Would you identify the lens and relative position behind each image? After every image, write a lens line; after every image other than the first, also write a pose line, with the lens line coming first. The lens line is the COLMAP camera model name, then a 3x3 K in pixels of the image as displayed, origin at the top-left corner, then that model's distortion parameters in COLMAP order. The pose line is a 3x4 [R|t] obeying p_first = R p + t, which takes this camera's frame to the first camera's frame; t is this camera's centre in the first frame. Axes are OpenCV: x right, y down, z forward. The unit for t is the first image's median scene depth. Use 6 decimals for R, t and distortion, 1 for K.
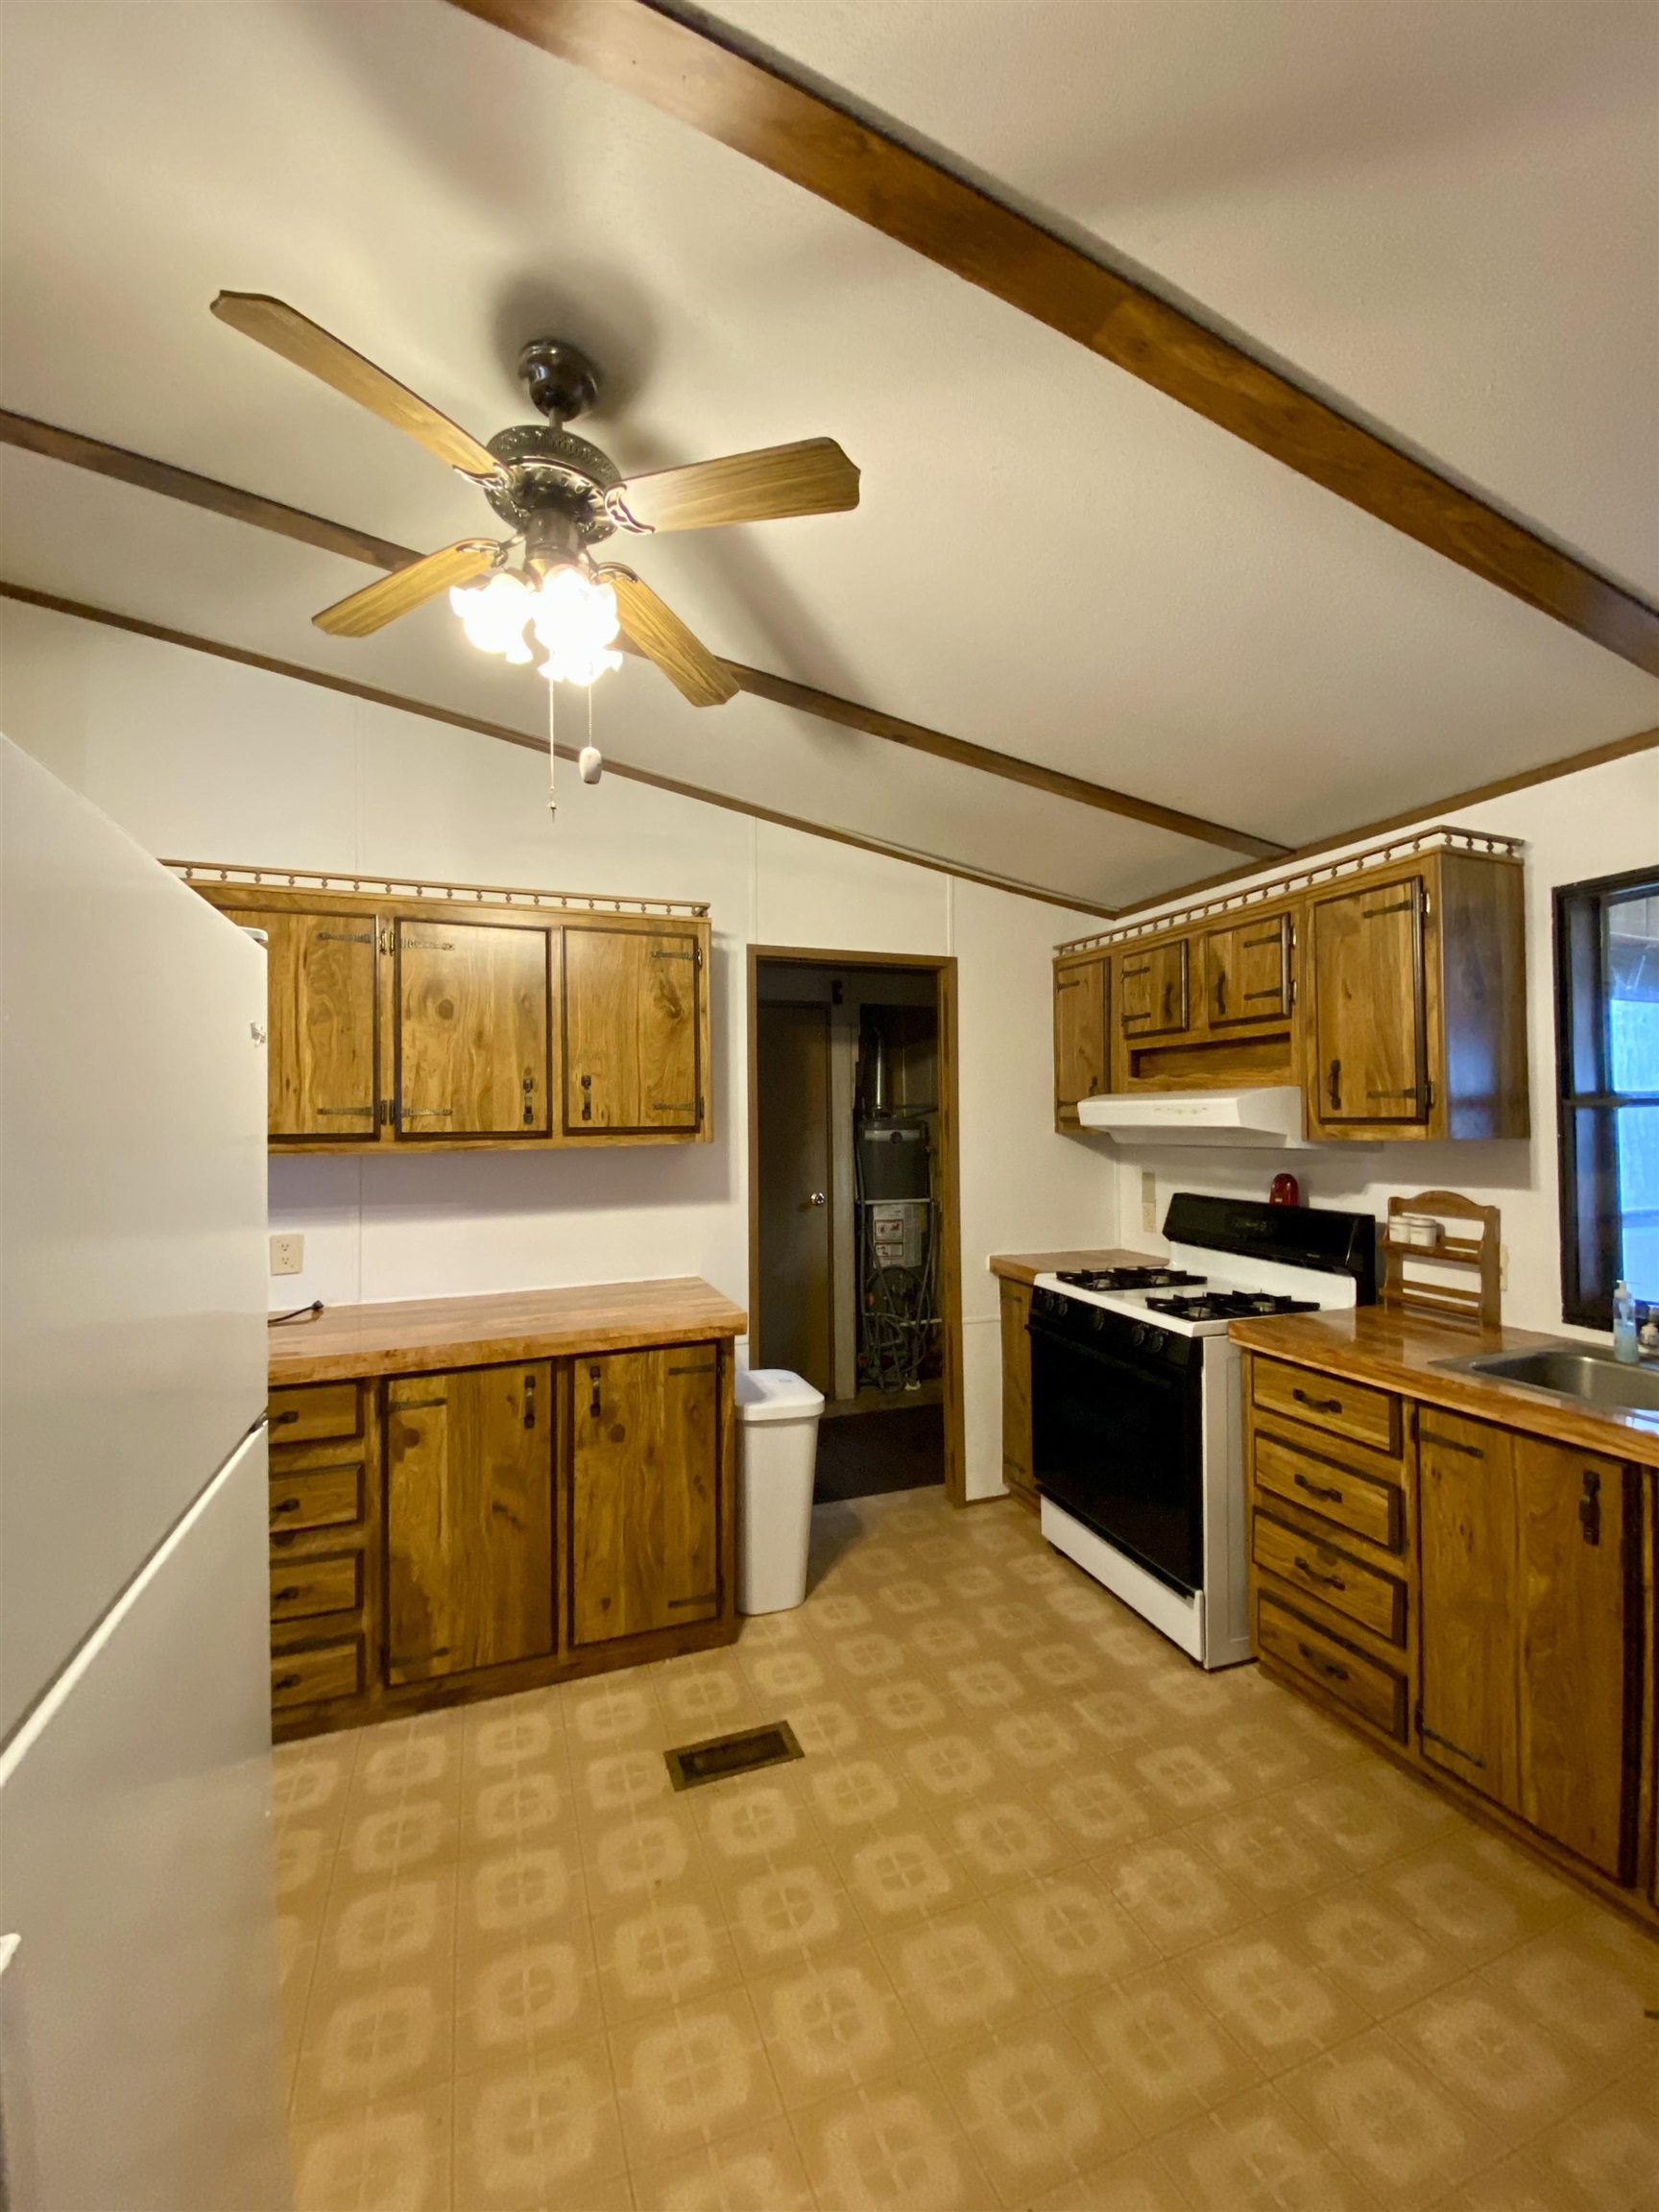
lens RADIAL K [[901.1, 0, 829.7], [0, 901.1, 1096.5], [0, 0, 1]] dist [0.004541, -0.007417]
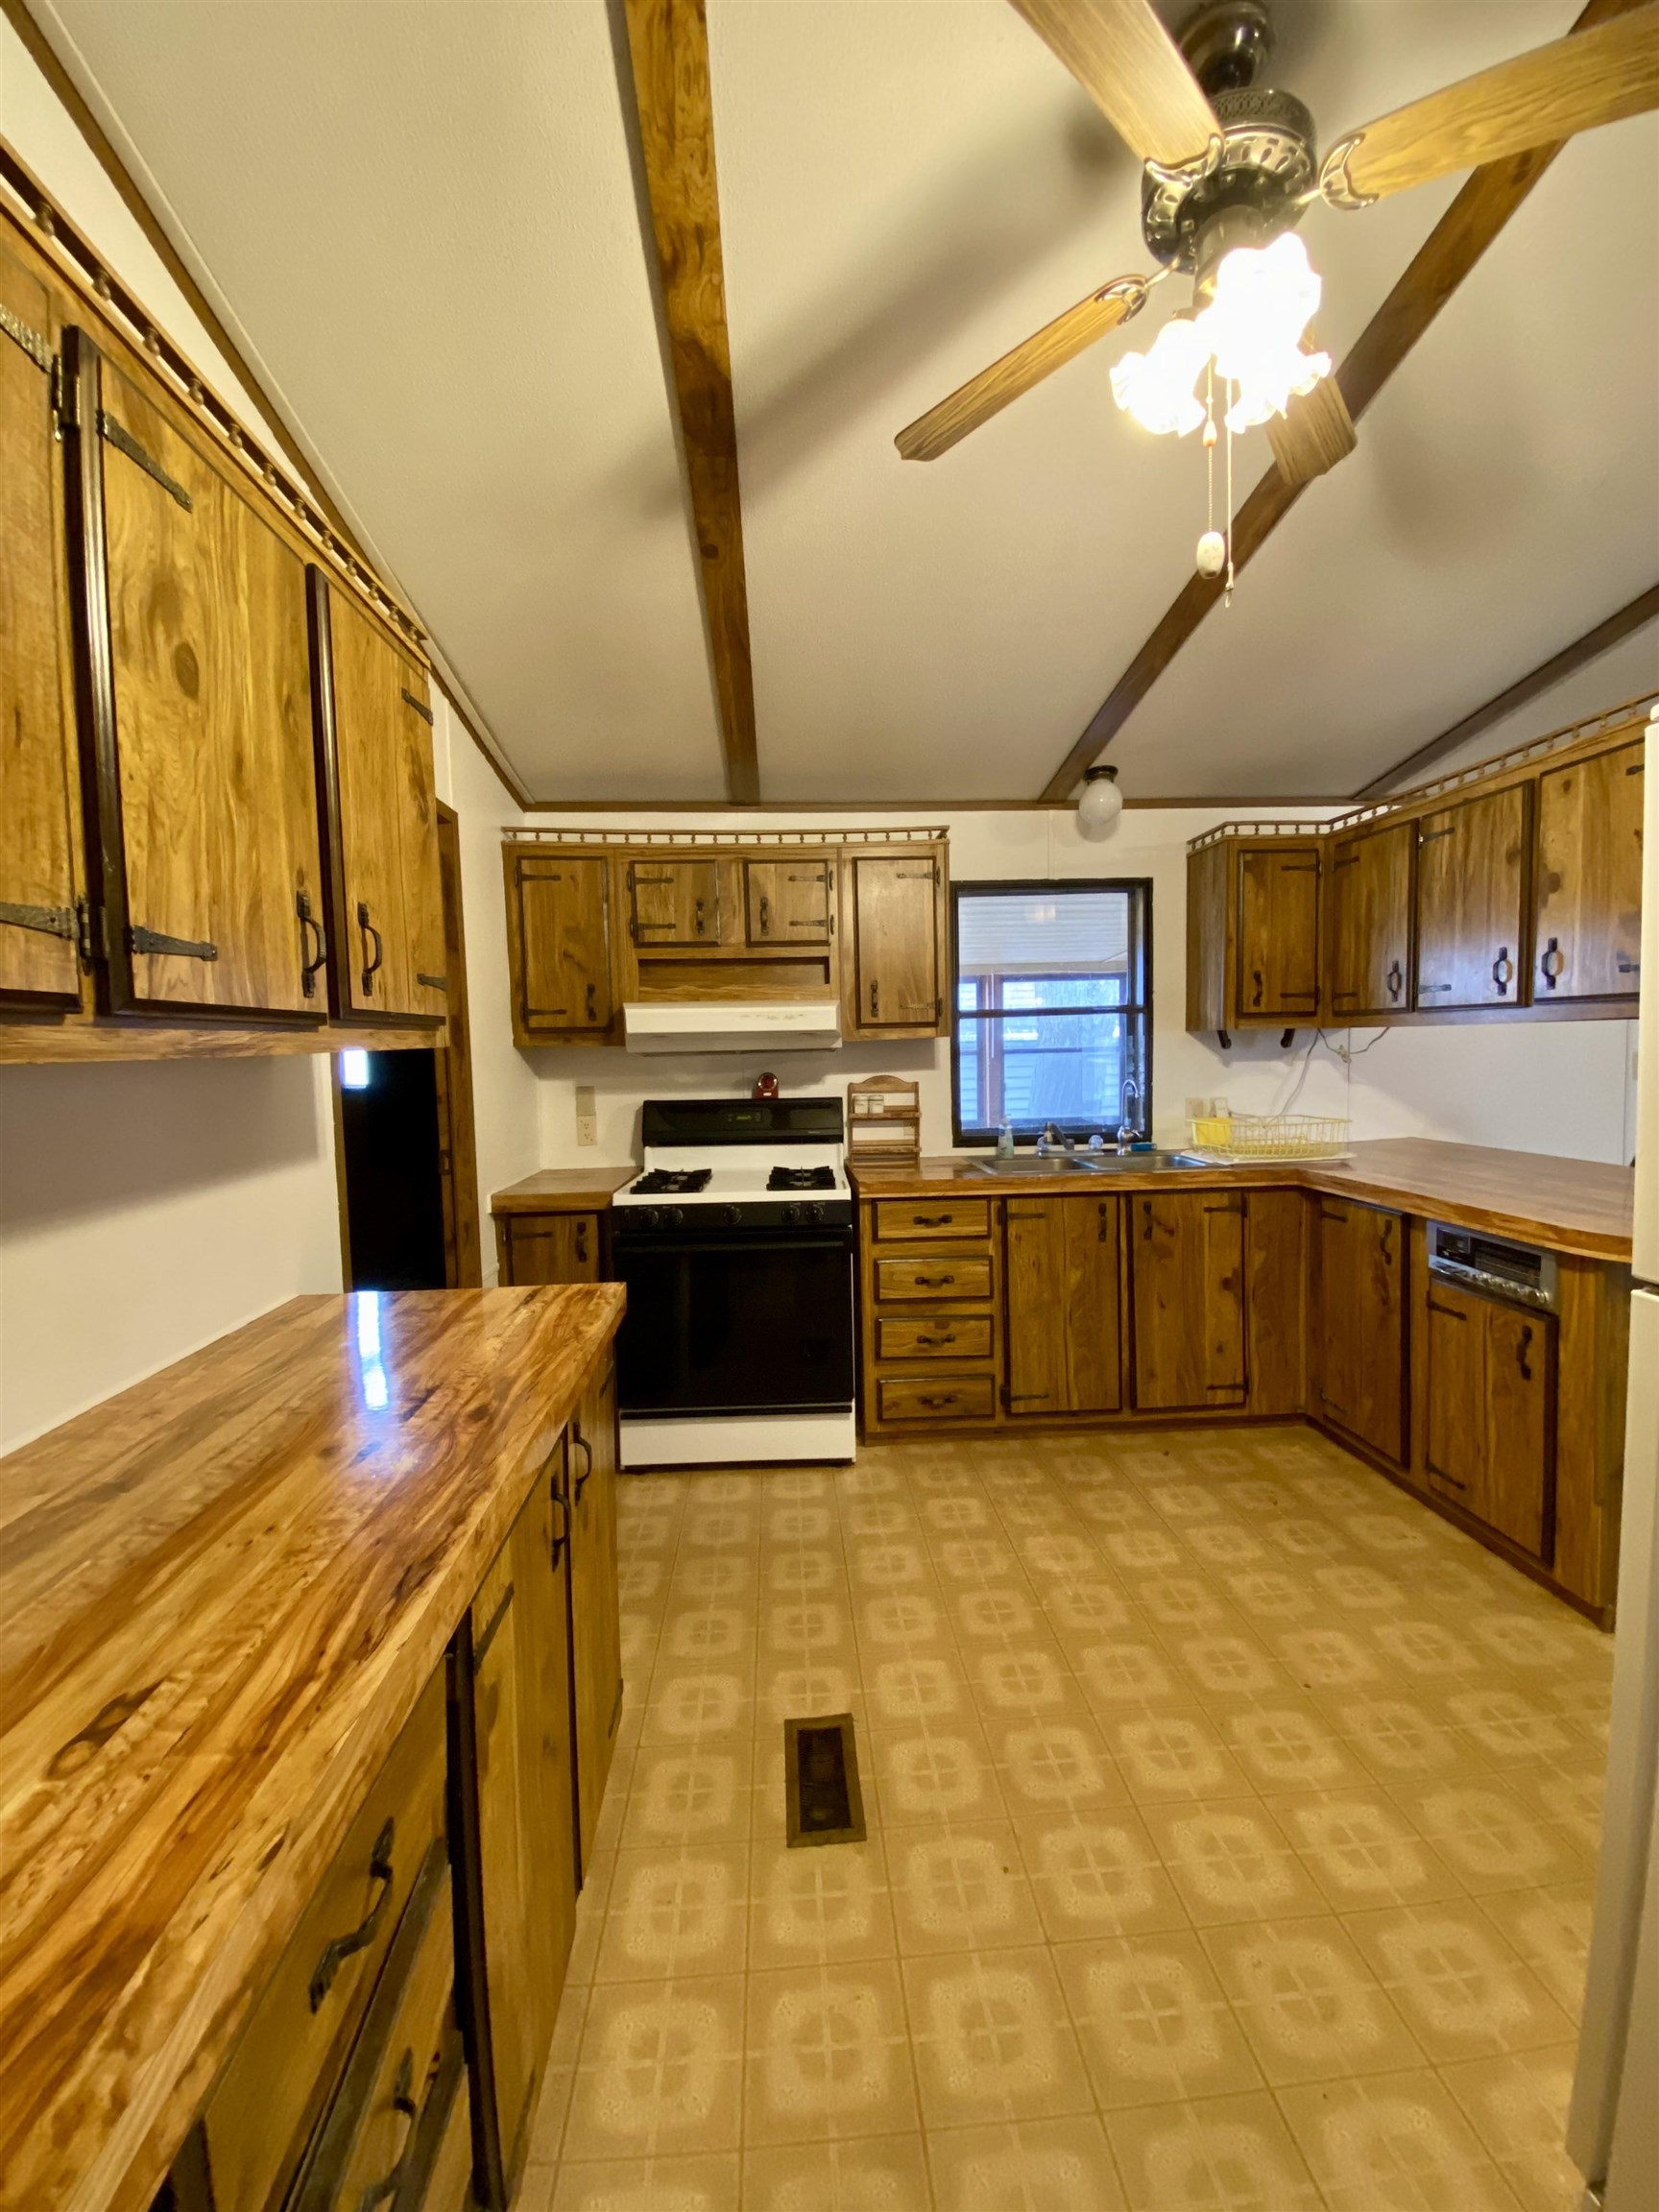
lens RADIAL K [[901.1, 0, 830.1], [0, 901.1, 1087.5], [0, 0, 1]] dist [0.004541, -0.007417]
pose [[0.300376, -0.041737, 0.952907, -0.782488], [-0.002691, 0.999001, 0.044604, 0.064170], [-0.953817, -0.015962, 0.299963, 0.691427]]
